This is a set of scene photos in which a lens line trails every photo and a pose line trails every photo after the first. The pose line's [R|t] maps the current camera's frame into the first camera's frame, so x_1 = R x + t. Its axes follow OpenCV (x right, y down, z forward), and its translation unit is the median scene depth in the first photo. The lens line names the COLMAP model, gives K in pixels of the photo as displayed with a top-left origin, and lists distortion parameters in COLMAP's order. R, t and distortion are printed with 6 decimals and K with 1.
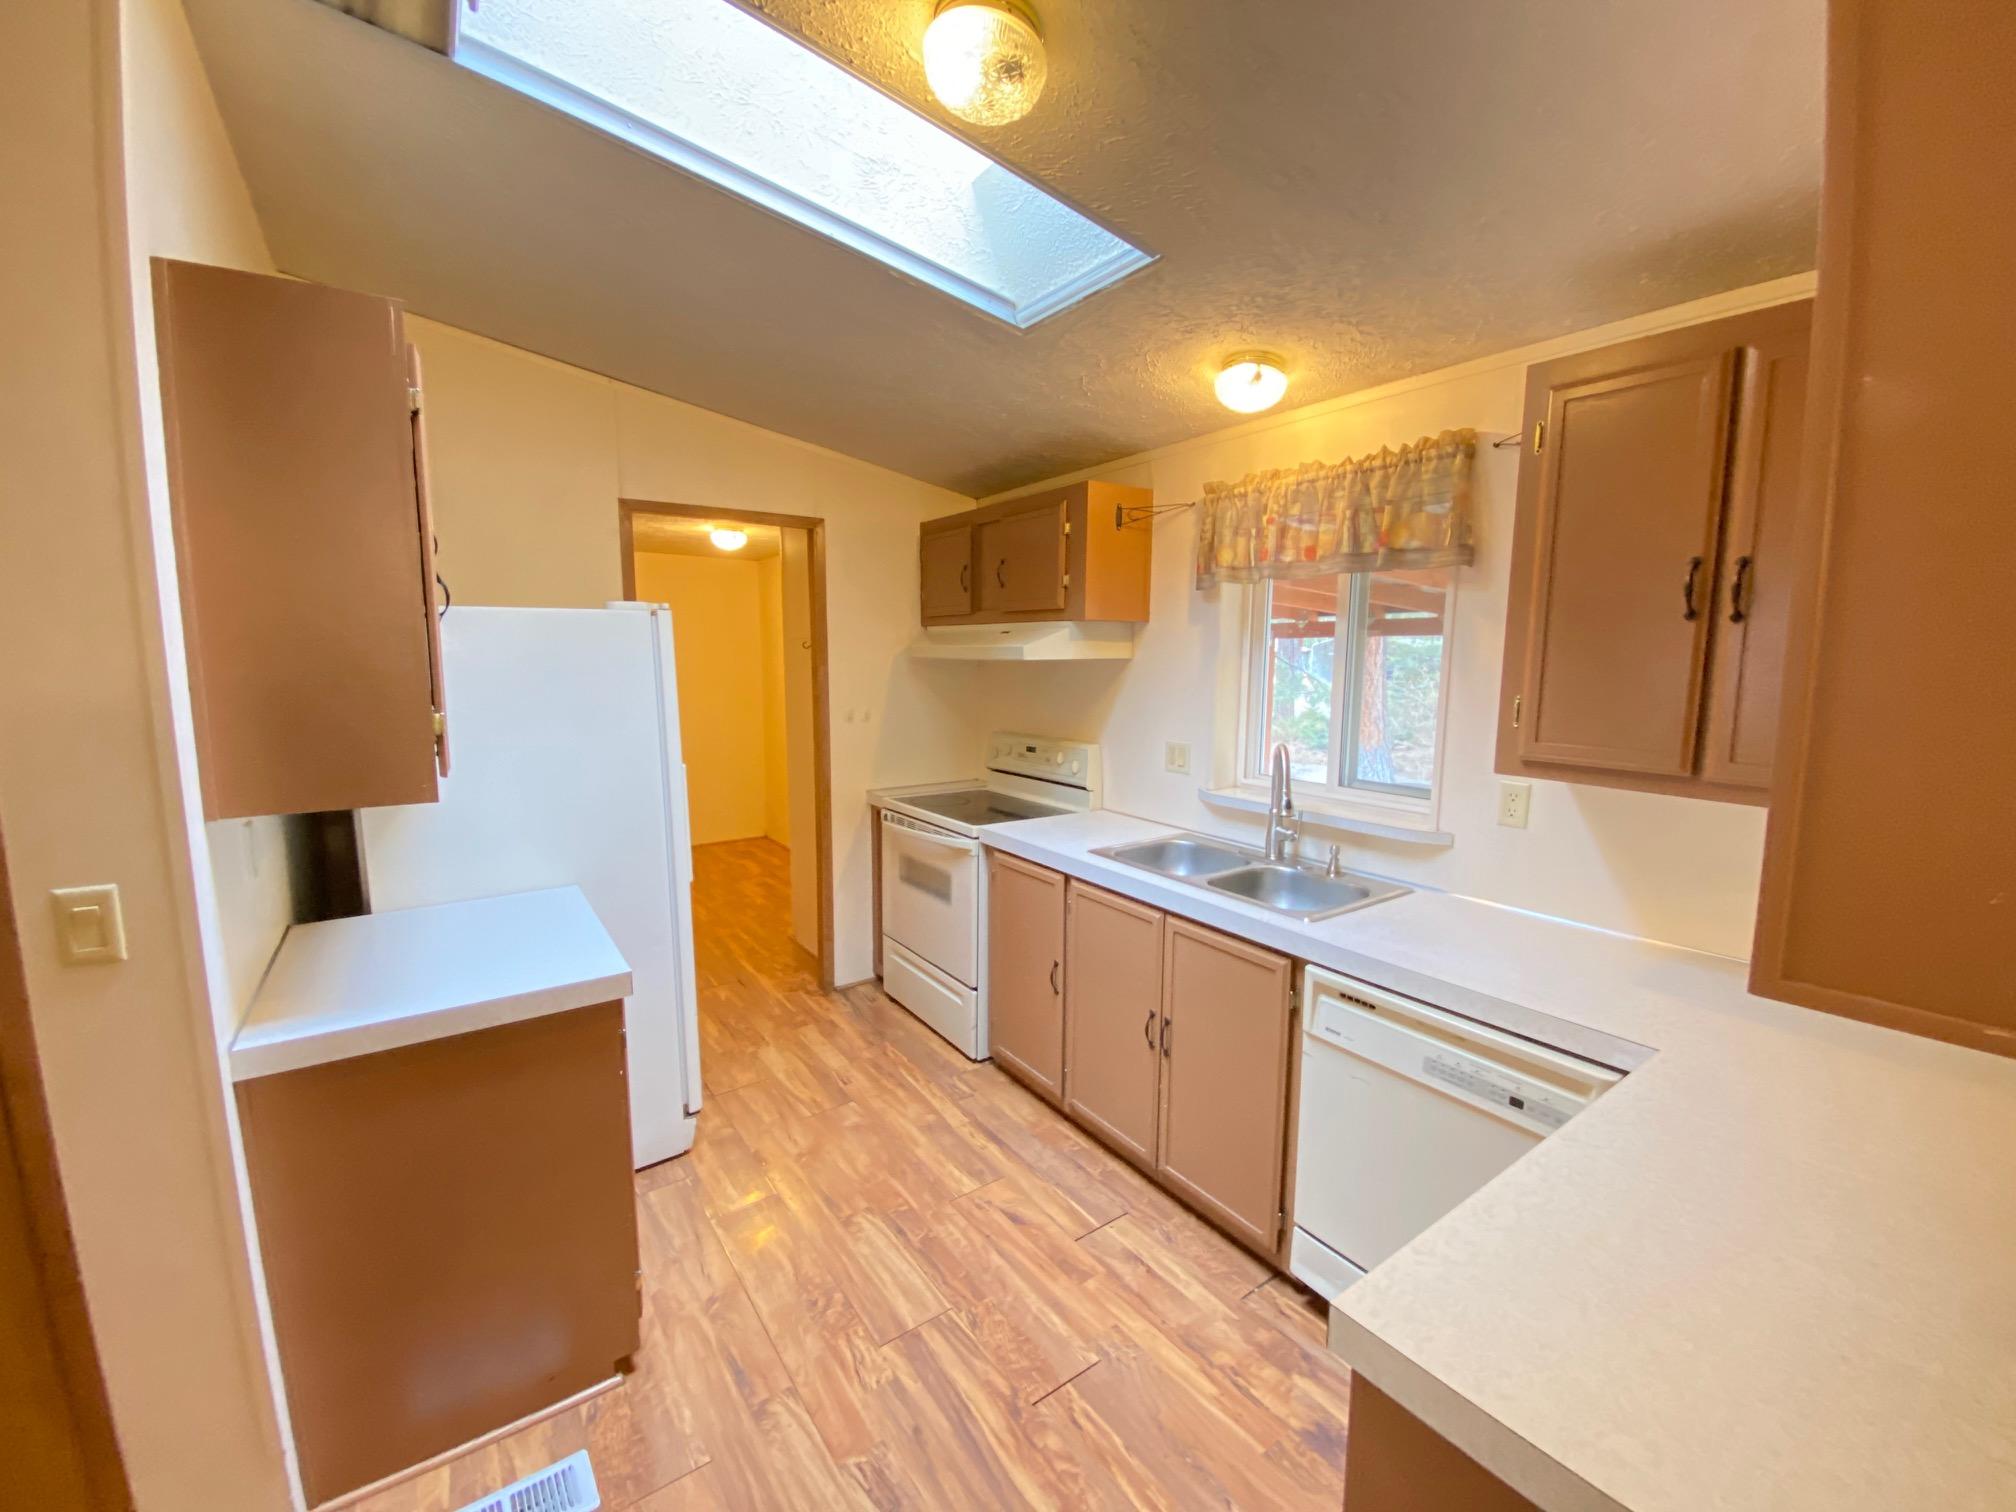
lens RADIAL K [[817.9, 0, 1008.0], [0, 817.9, 756.0], [0, 0, 1]] dist [0.040007, -0.032292]
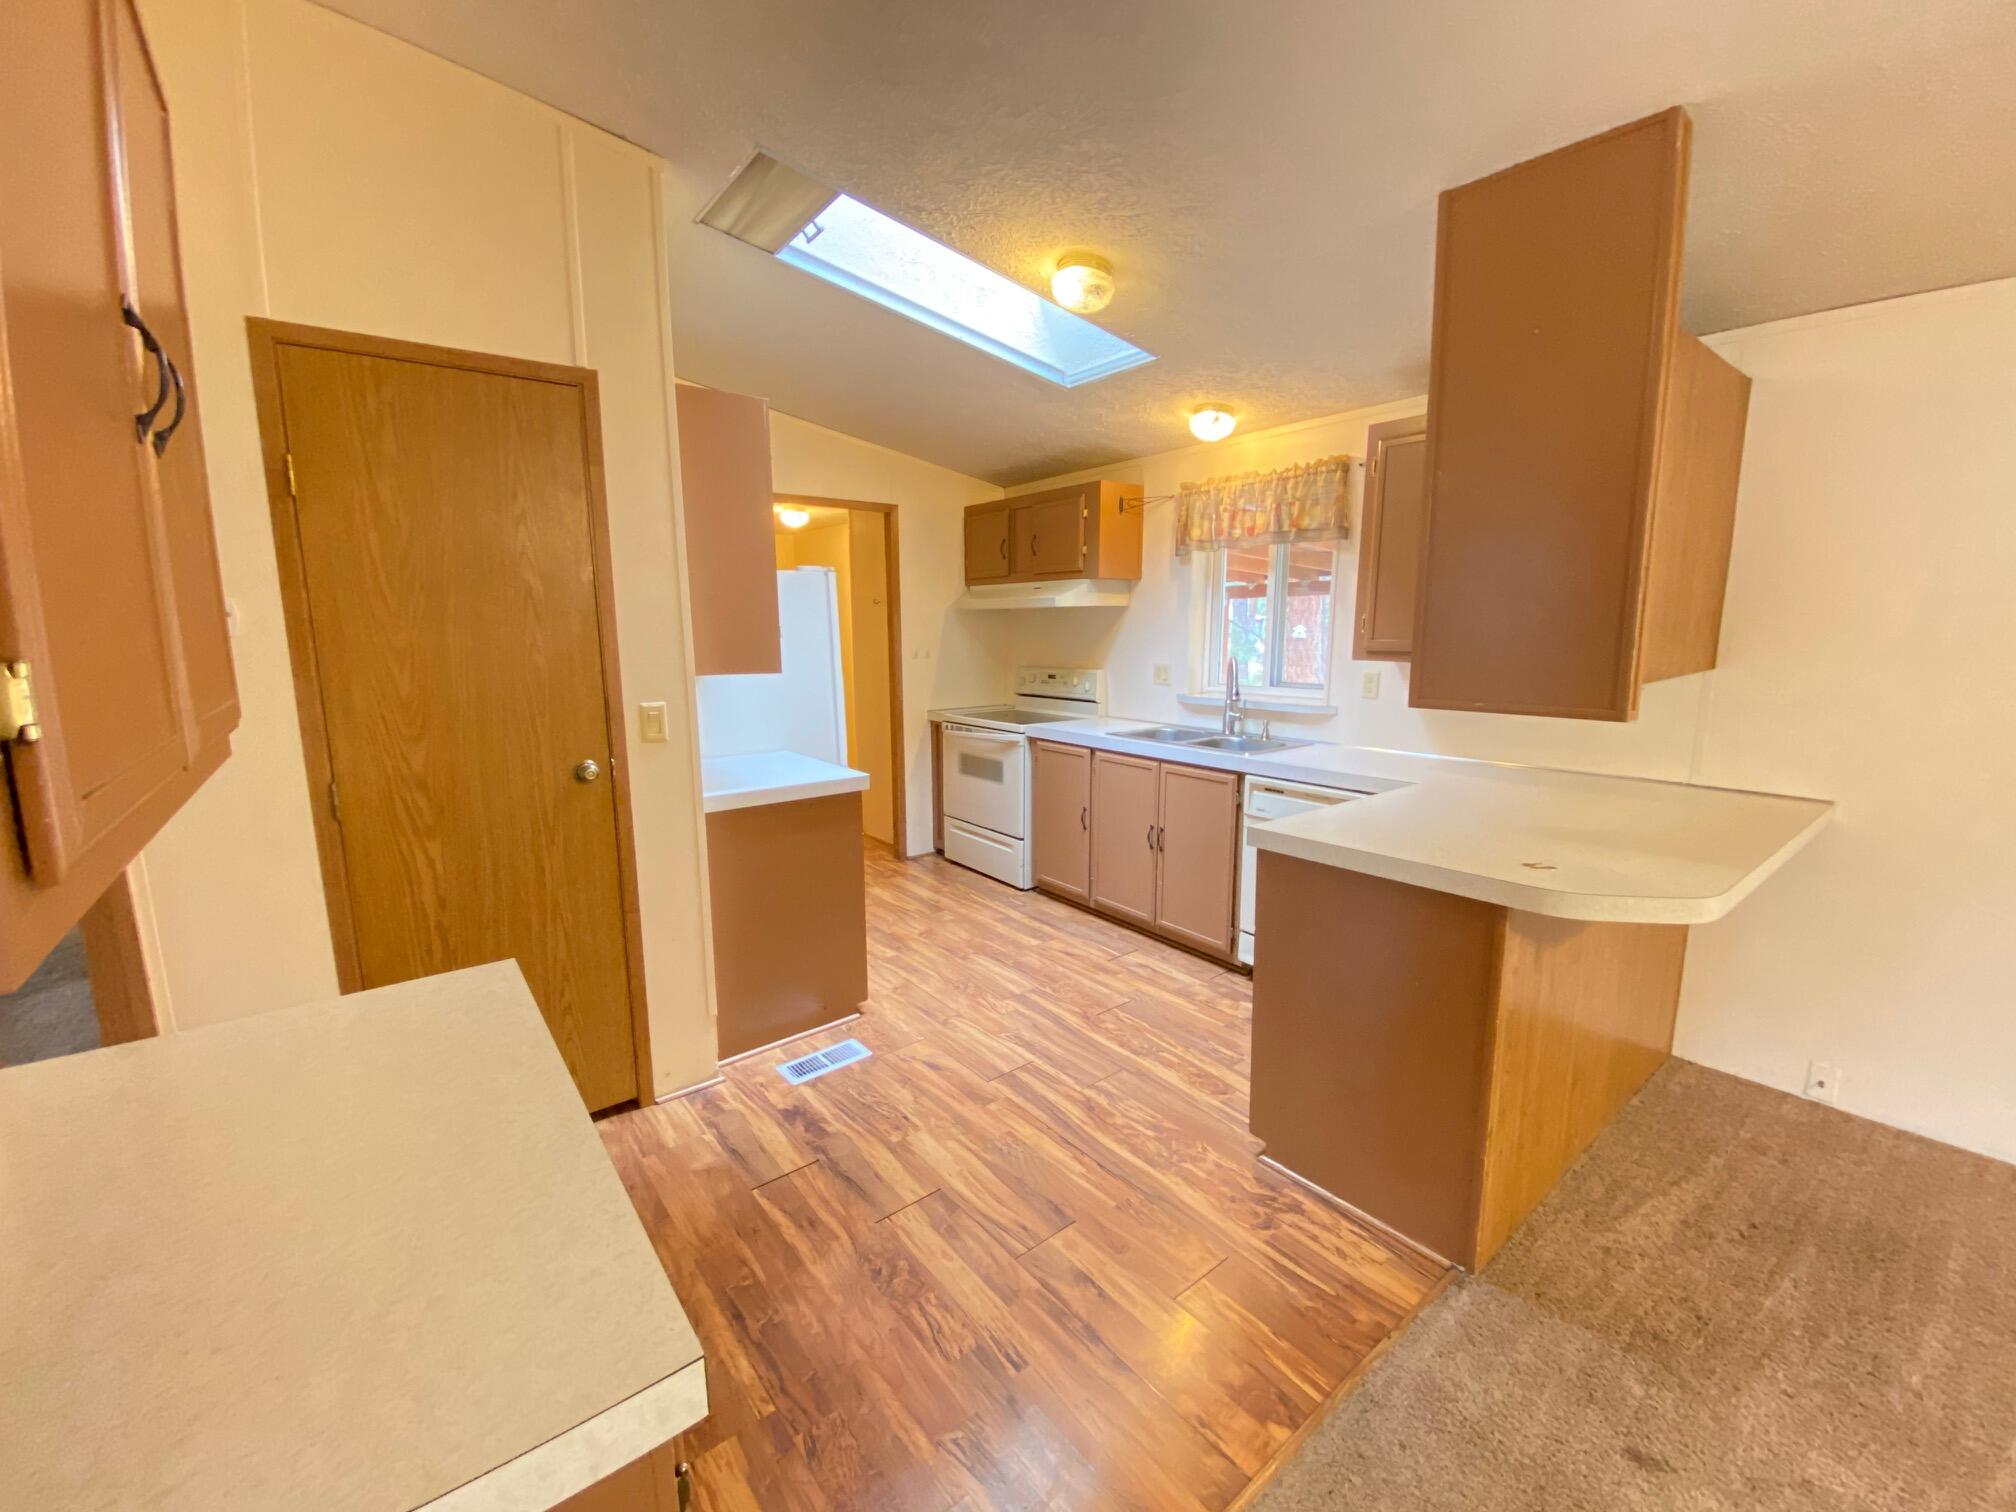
lens RADIAL K [[817.9, 0, 1008.0], [0, 817.9, 756.0], [0, 0, 1]] dist [0.040007, -0.032292]
pose [[0.998666, -0.016831, 0.048820, -0.166188], [0.015187, 0.999312, 0.033847, 0.113343], [-0.049356, -0.033061, 0.998234, -0.520664]]
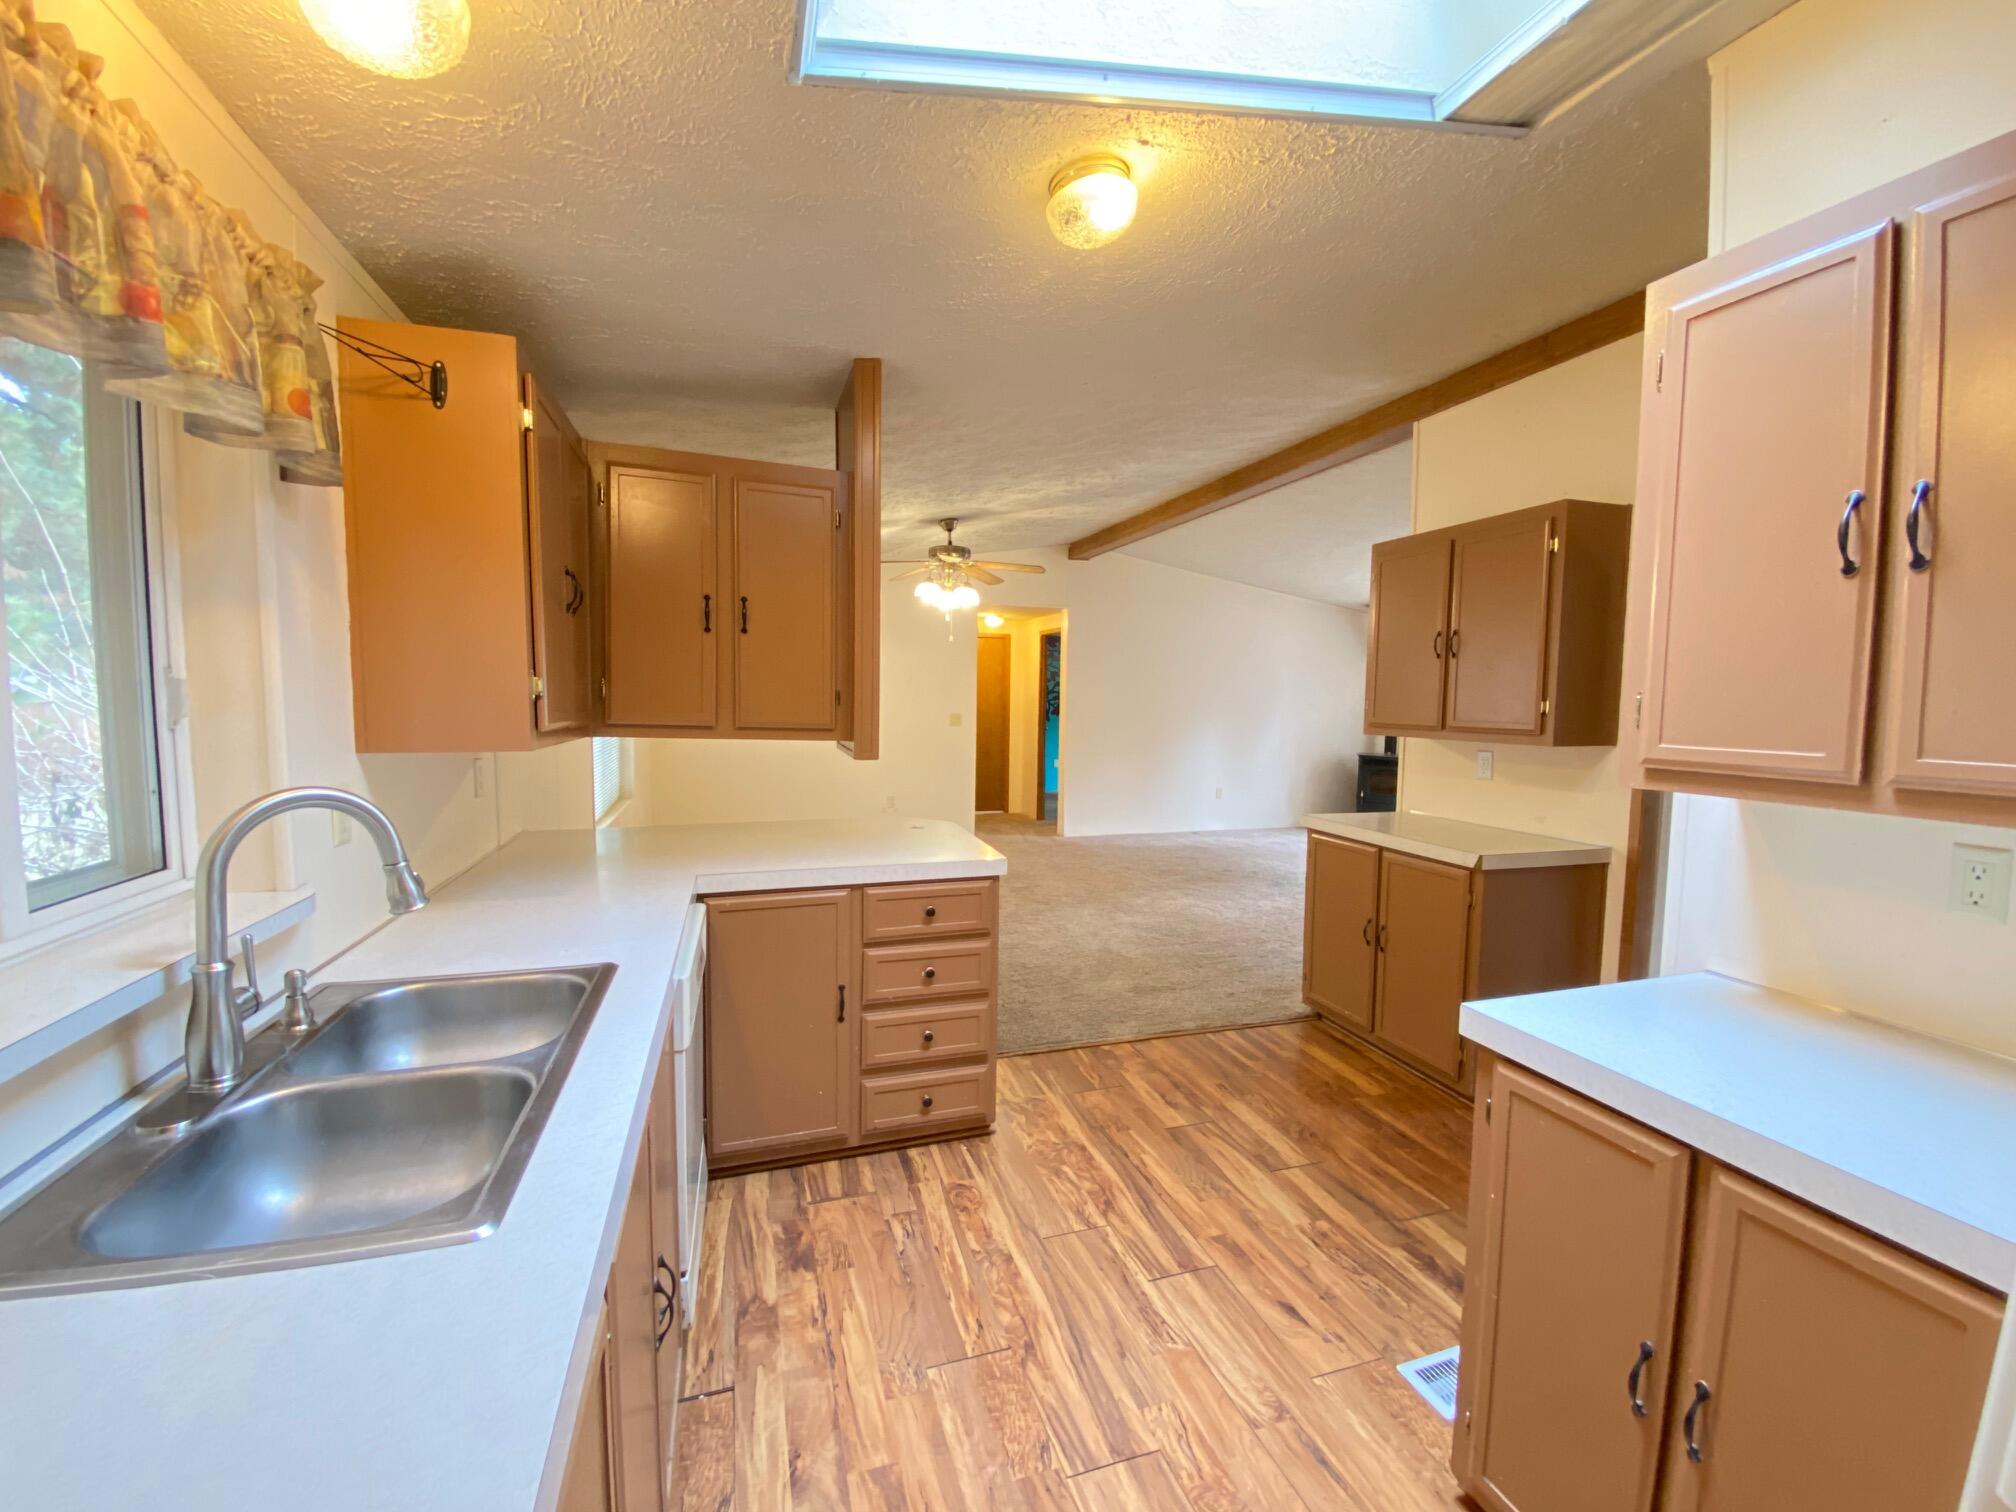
lens RADIAL K [[817.9, 0, 1008.0], [0, 817.9, 756.0], [0, 0, 1]] dist [0.040007, -0.032292]
pose [[-0.955070, -0.038224, 0.293904, -0.173444], [0.020004, 0.981074, 0.192599, -0.110551], [-0.295704, 0.189825, -0.936230, 1.293756]]
